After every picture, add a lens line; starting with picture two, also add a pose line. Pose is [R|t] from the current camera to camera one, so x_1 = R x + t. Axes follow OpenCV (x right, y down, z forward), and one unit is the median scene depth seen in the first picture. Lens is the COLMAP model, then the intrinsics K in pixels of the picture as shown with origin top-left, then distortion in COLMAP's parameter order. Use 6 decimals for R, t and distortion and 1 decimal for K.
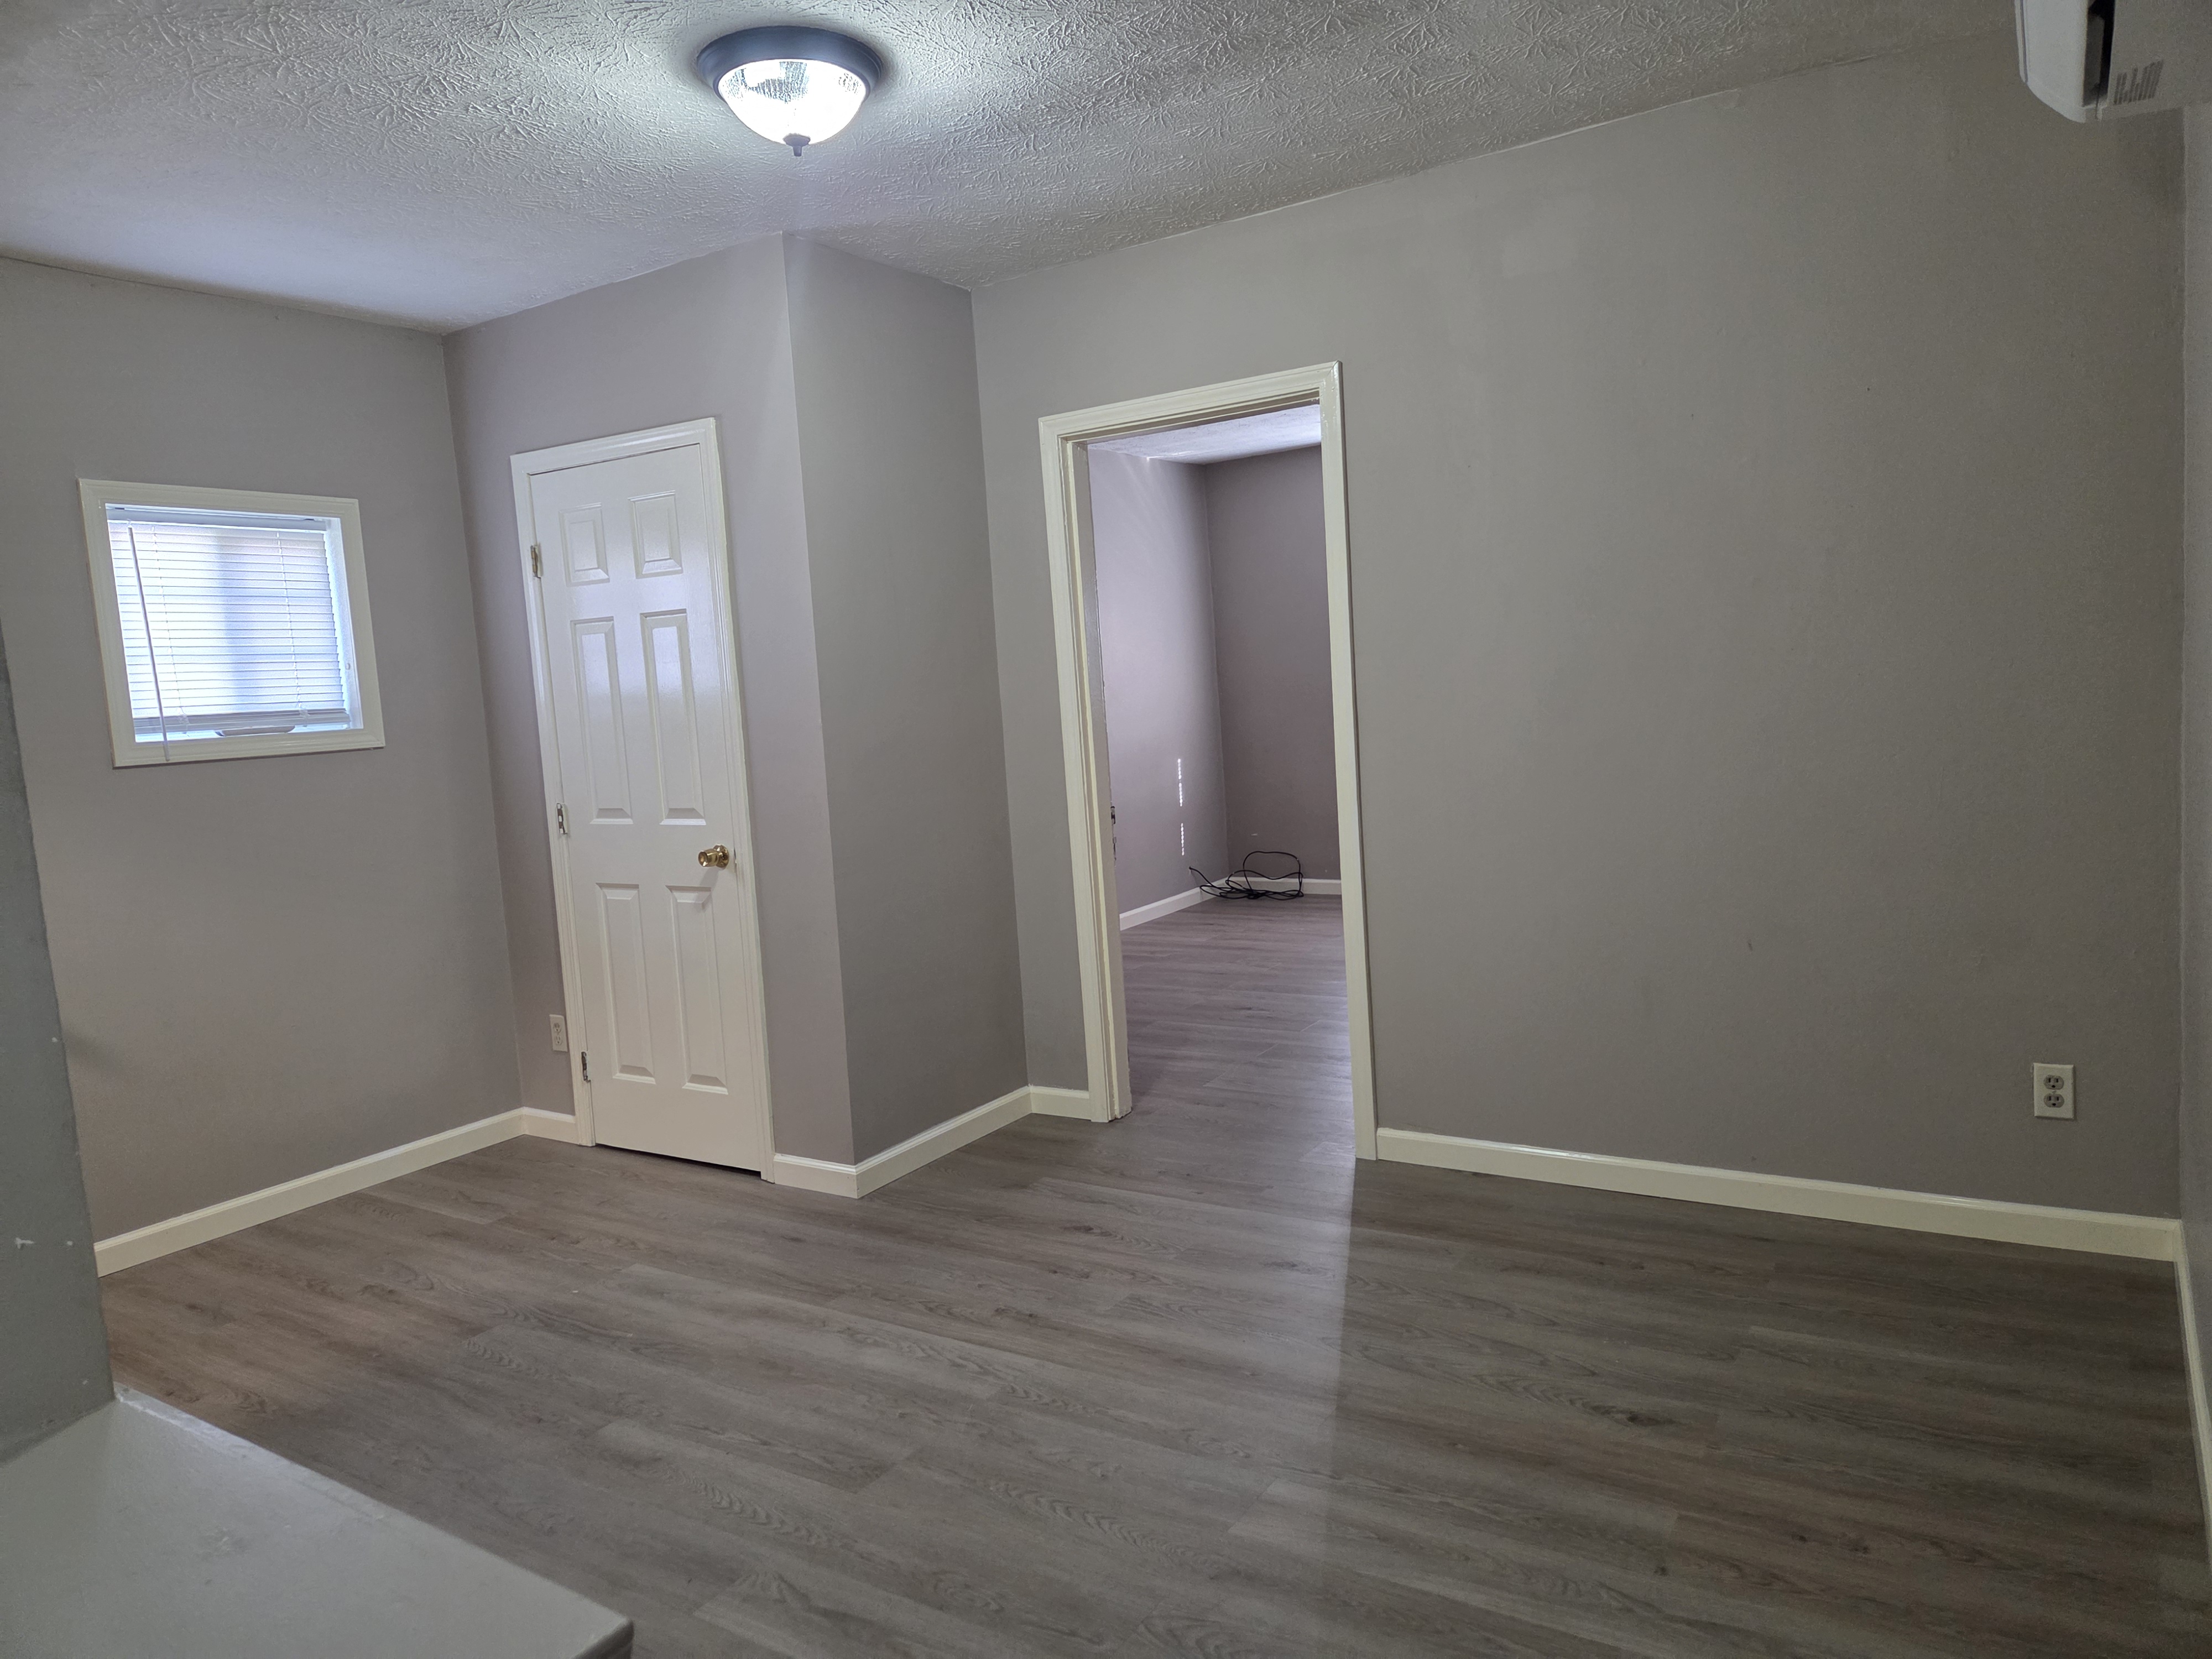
lens RADIAL K [[1476.6, 0, 1098.0], [0, 1476.6, 822.4], [0, 0, 1]] dist [0.081182, -0.084867]
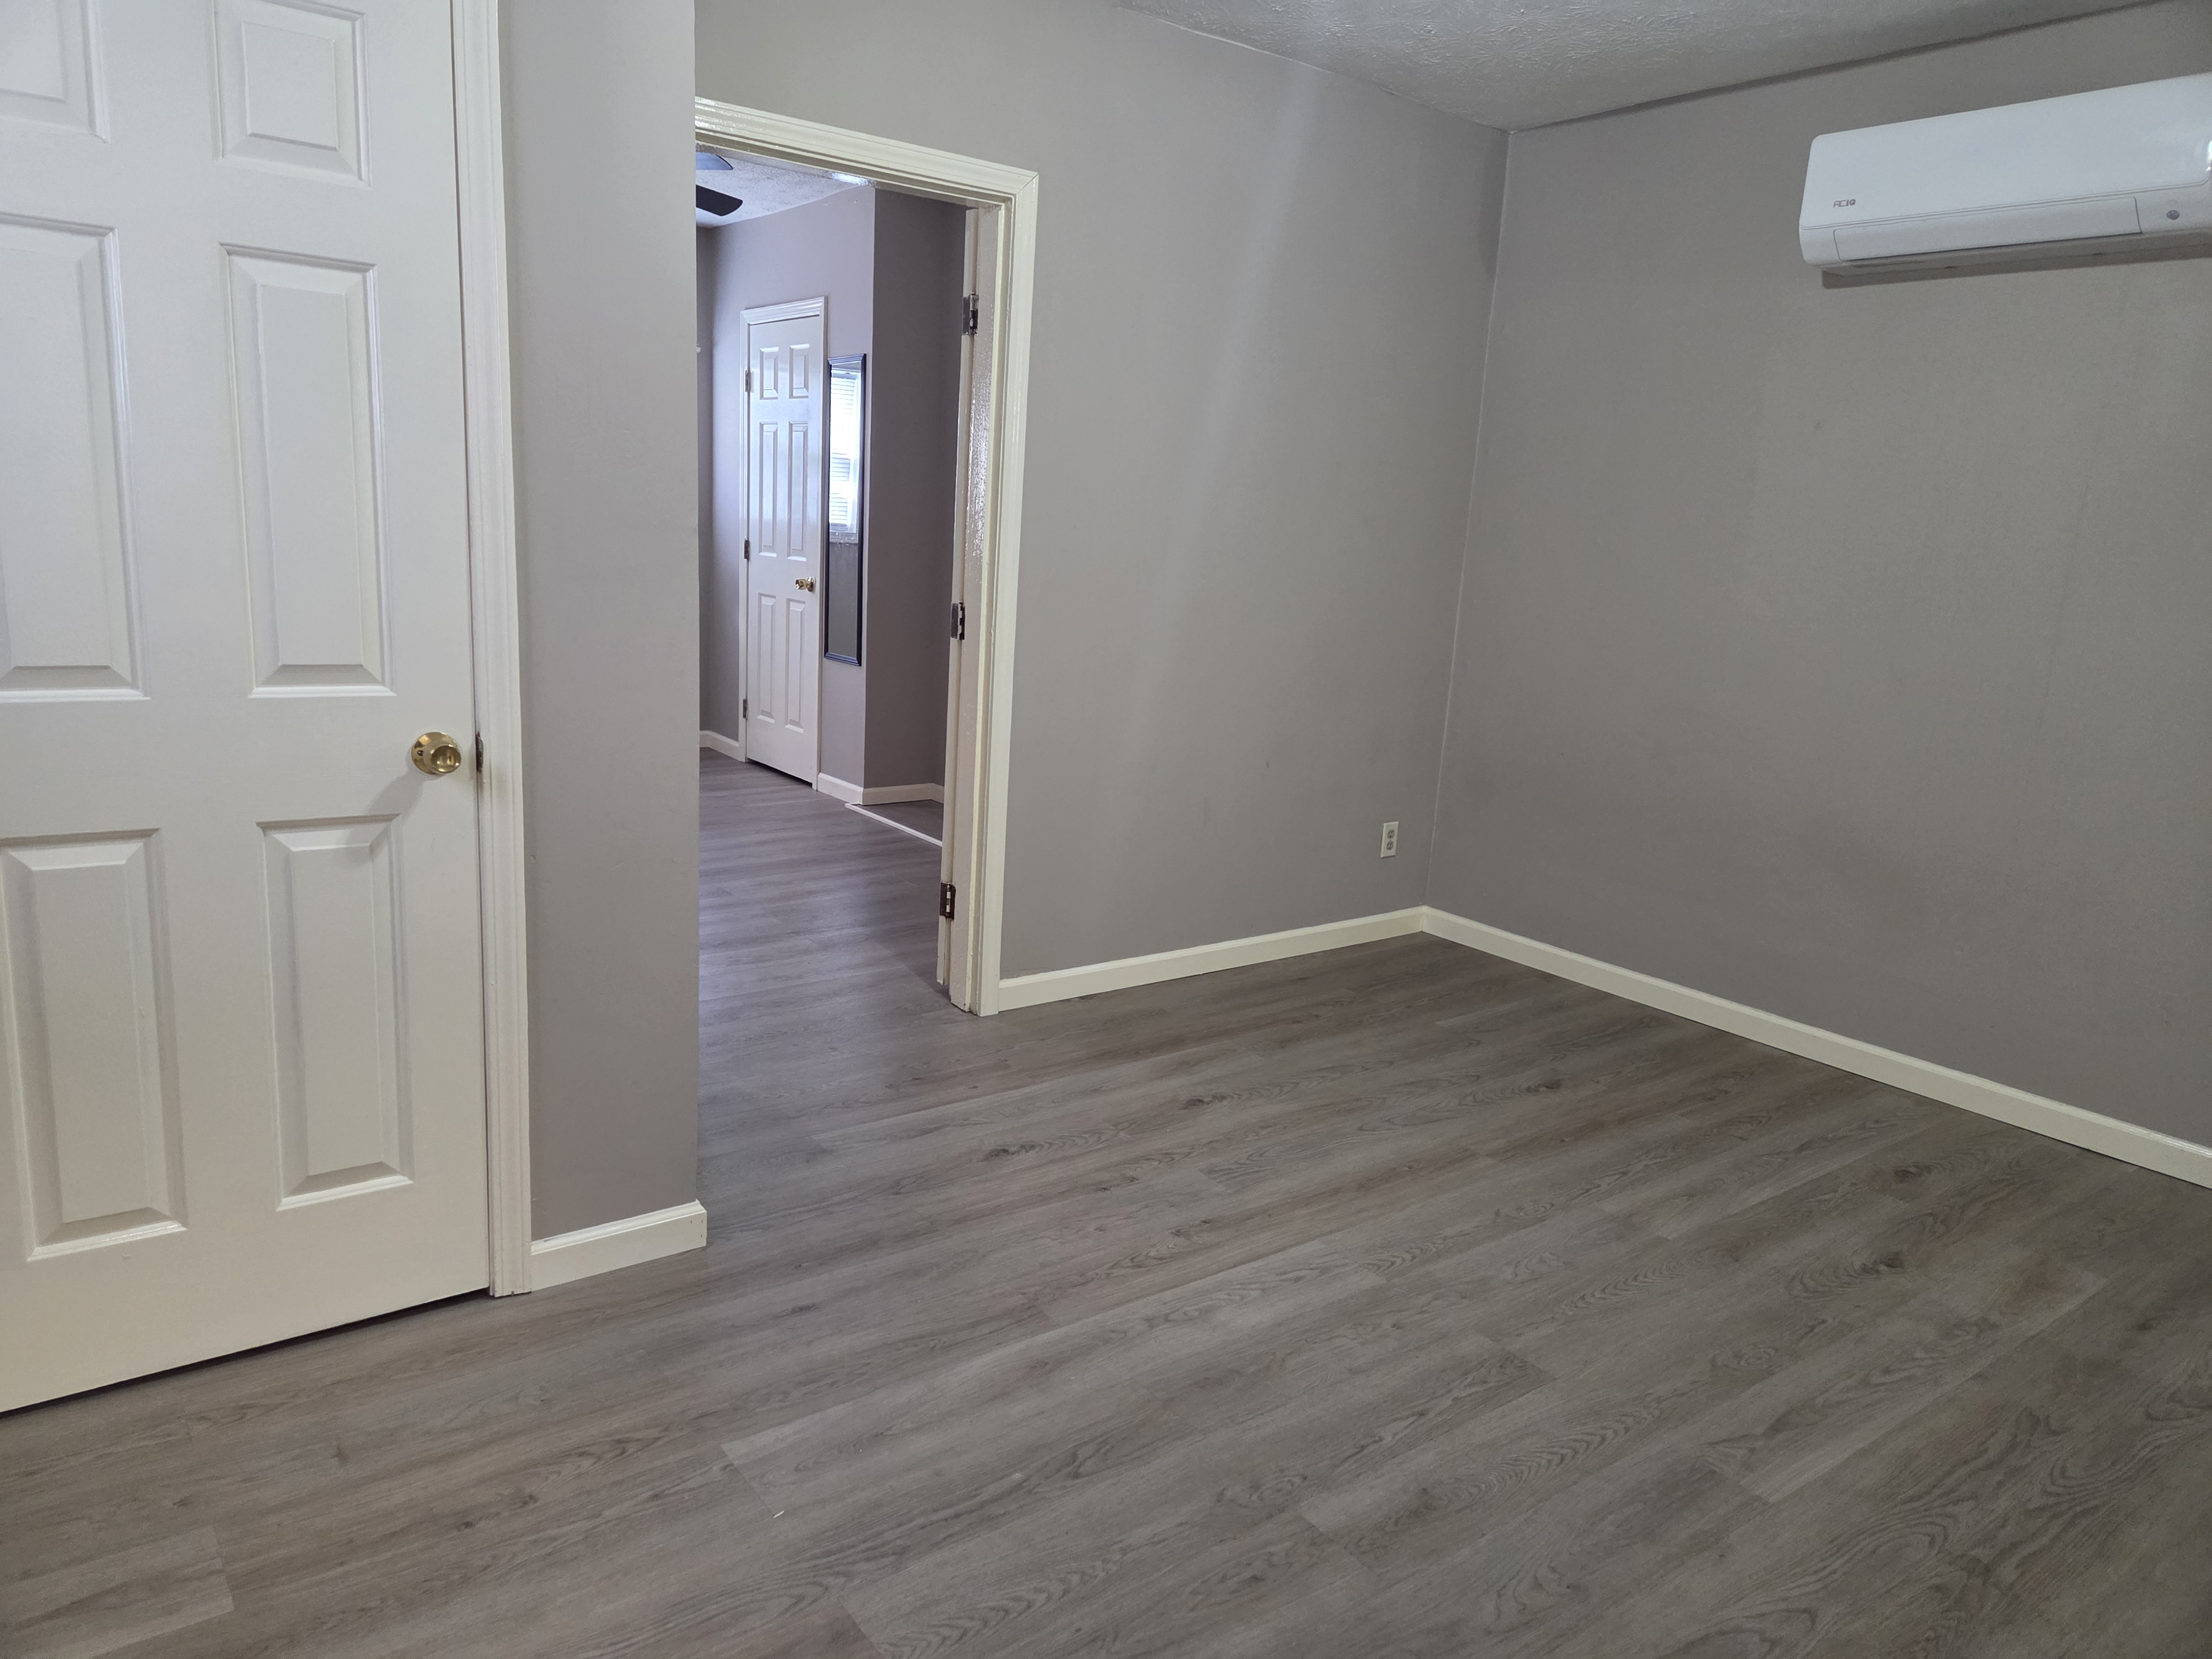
lens RADIAL K [[1476.6, 0, 1098.0], [0, 1476.6, 822.4], [0, 0, 1]] dist [0.081182, -0.084867]
pose [[0.342964, -0.109906, 0.932897, -0.878752], [0.013515, 0.993606, 0.112090, -0.012774], [-0.939251, -0.025835, 0.342256, 0.753496]]
